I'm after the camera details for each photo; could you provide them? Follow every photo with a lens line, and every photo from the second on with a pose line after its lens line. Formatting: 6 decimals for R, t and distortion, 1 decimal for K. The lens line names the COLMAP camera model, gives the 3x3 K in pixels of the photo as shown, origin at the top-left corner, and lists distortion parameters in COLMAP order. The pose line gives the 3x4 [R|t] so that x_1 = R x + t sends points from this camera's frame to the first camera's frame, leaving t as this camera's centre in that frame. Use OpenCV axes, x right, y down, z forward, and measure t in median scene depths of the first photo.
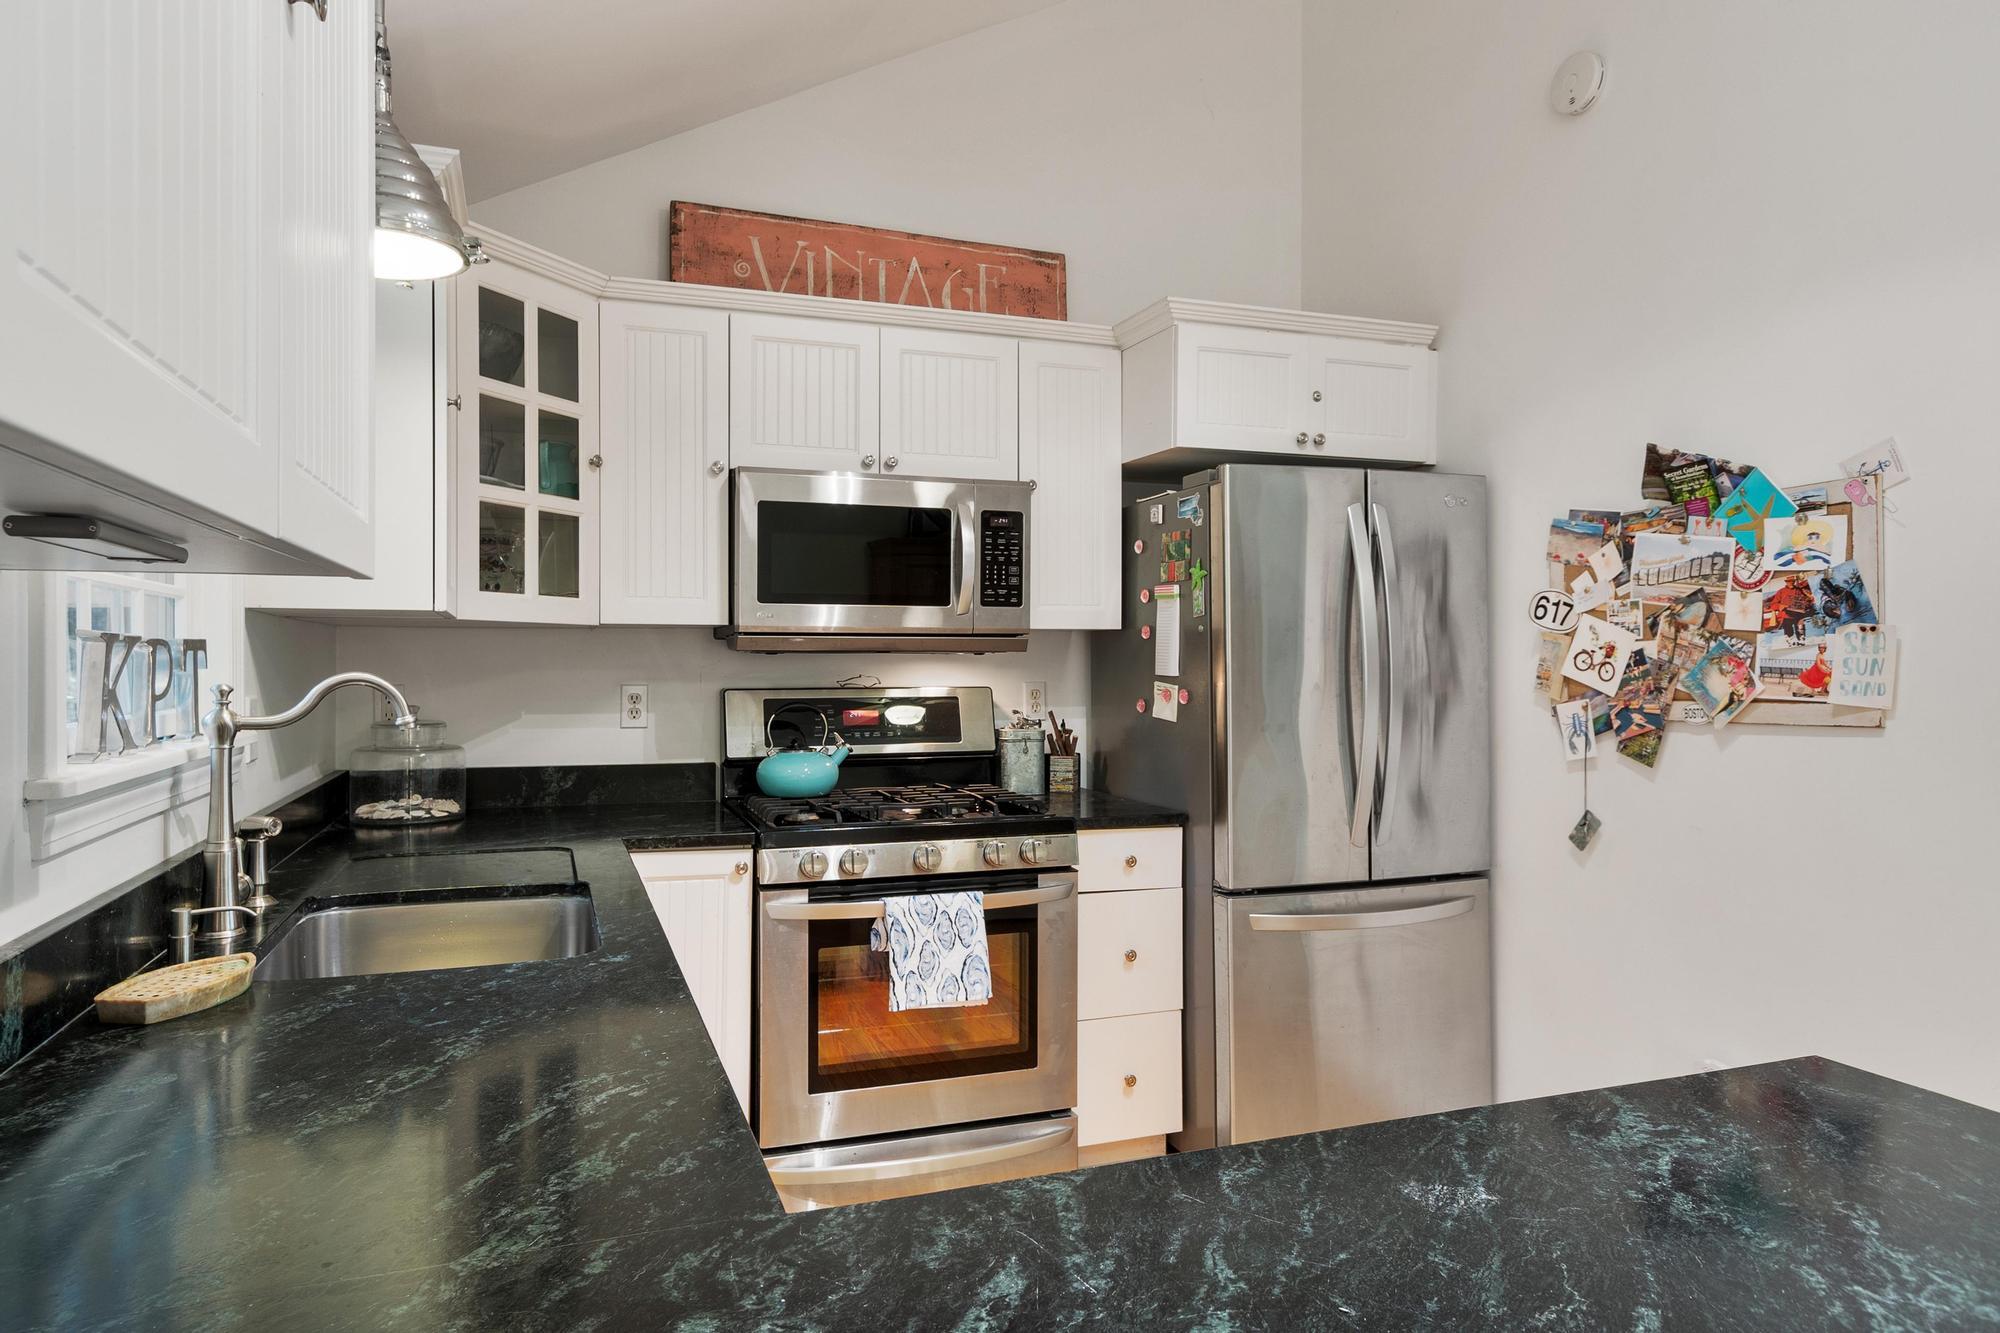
lens RADIAL K [[1156.6, 0, 989.3], [0, 1156.6, 657.2], [0, 0, 1]] dist [0.020074, -0.001184]
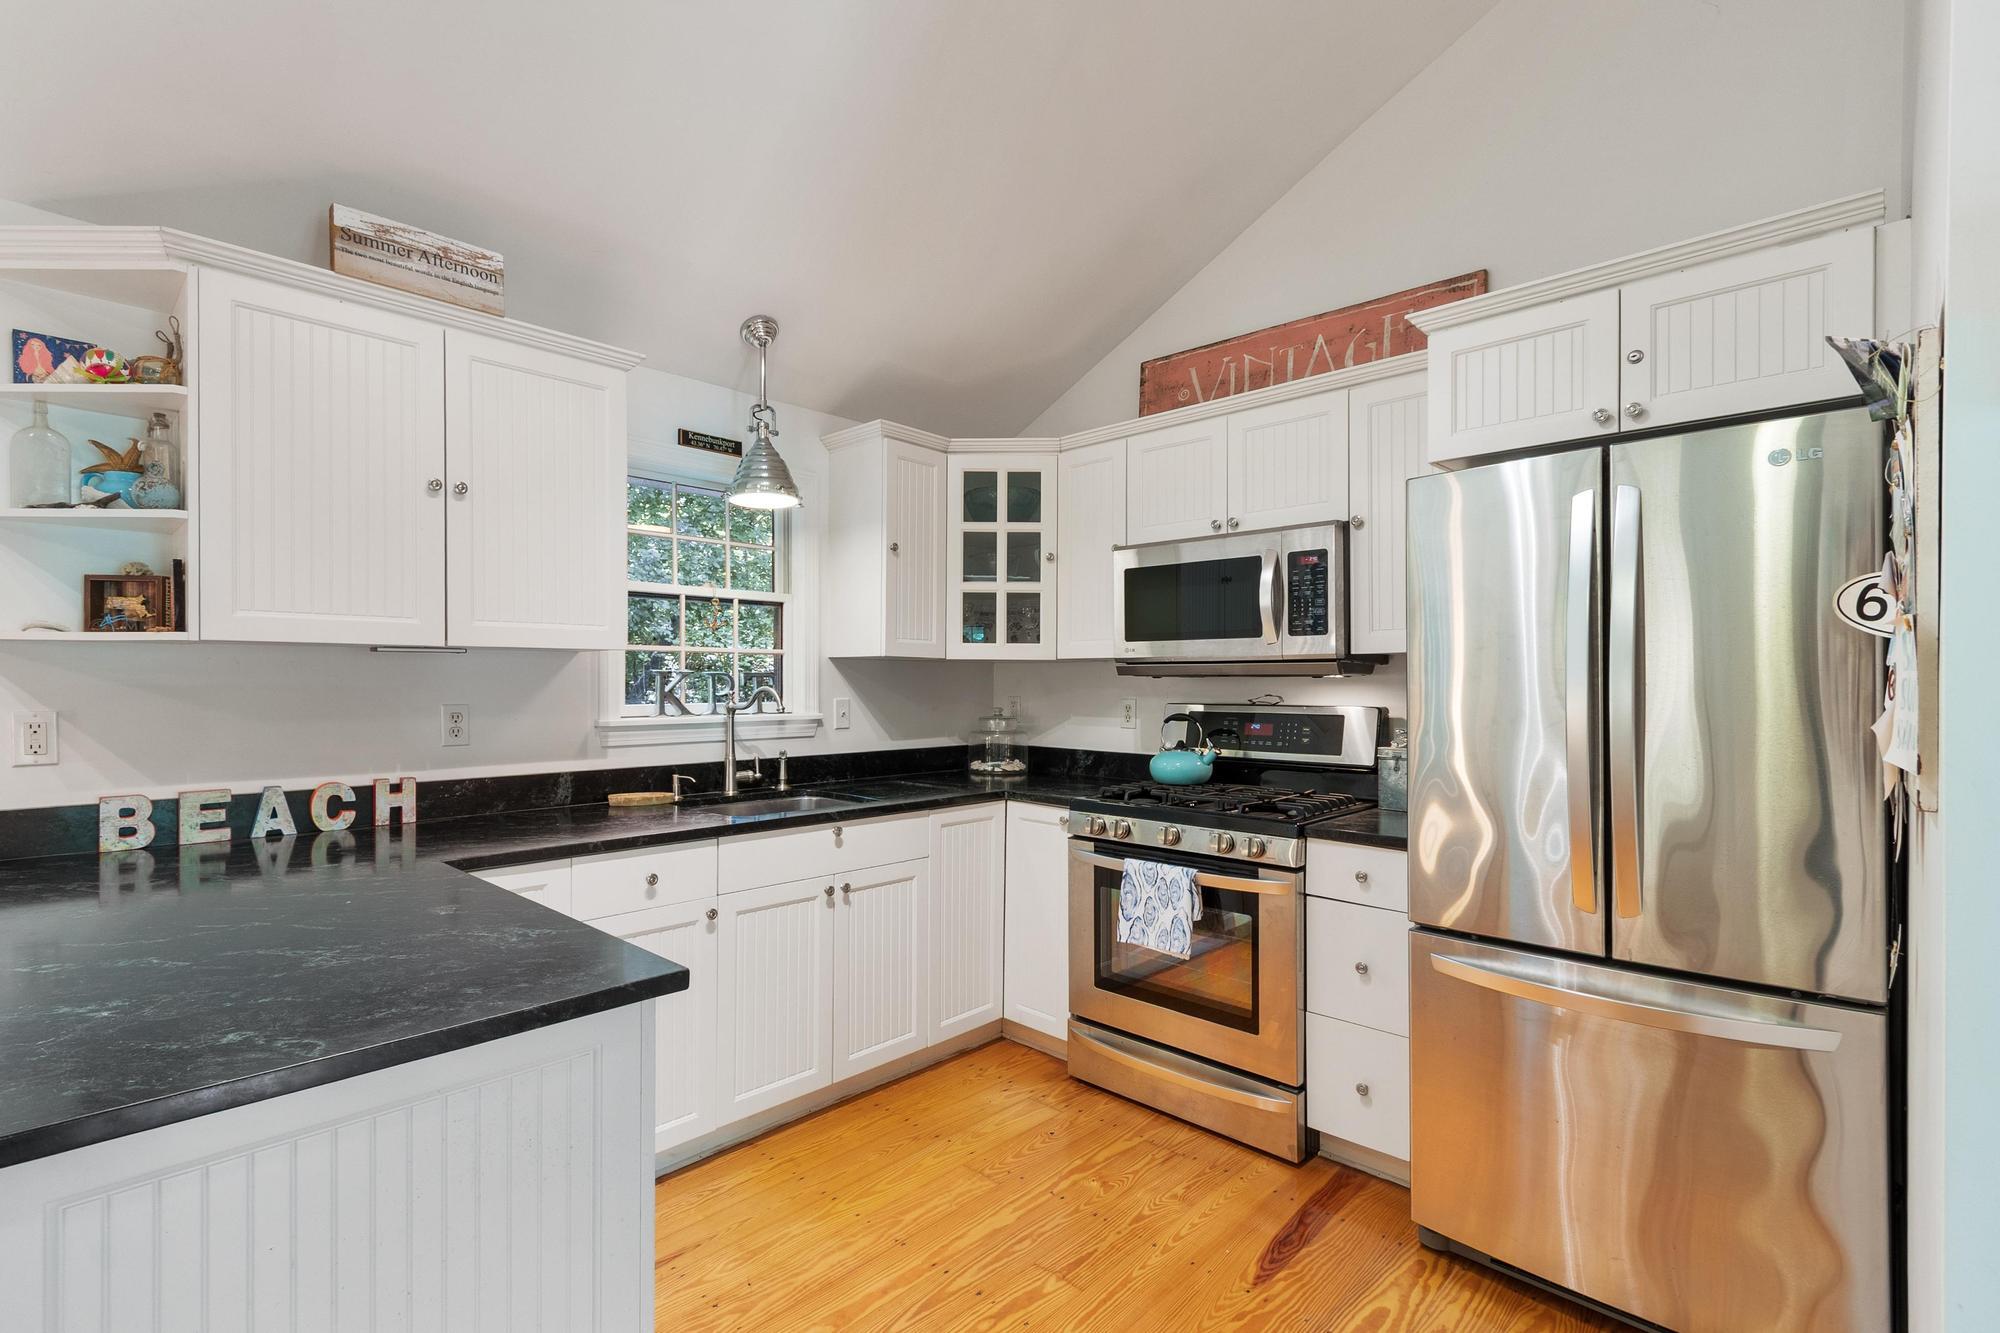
lens RADIAL K [[959.0, 0, 993.4], [0, 959.0, 678.0], [0, 0, 1]] dist [0.022654, 0.000136]
pose [[0.444865, -0.002980, -0.895593, 0.790926], [0.000265, 0.999995, -0.003196, 0.001452], [0.895598, 0.001185, 0.444864, 0.340790]]
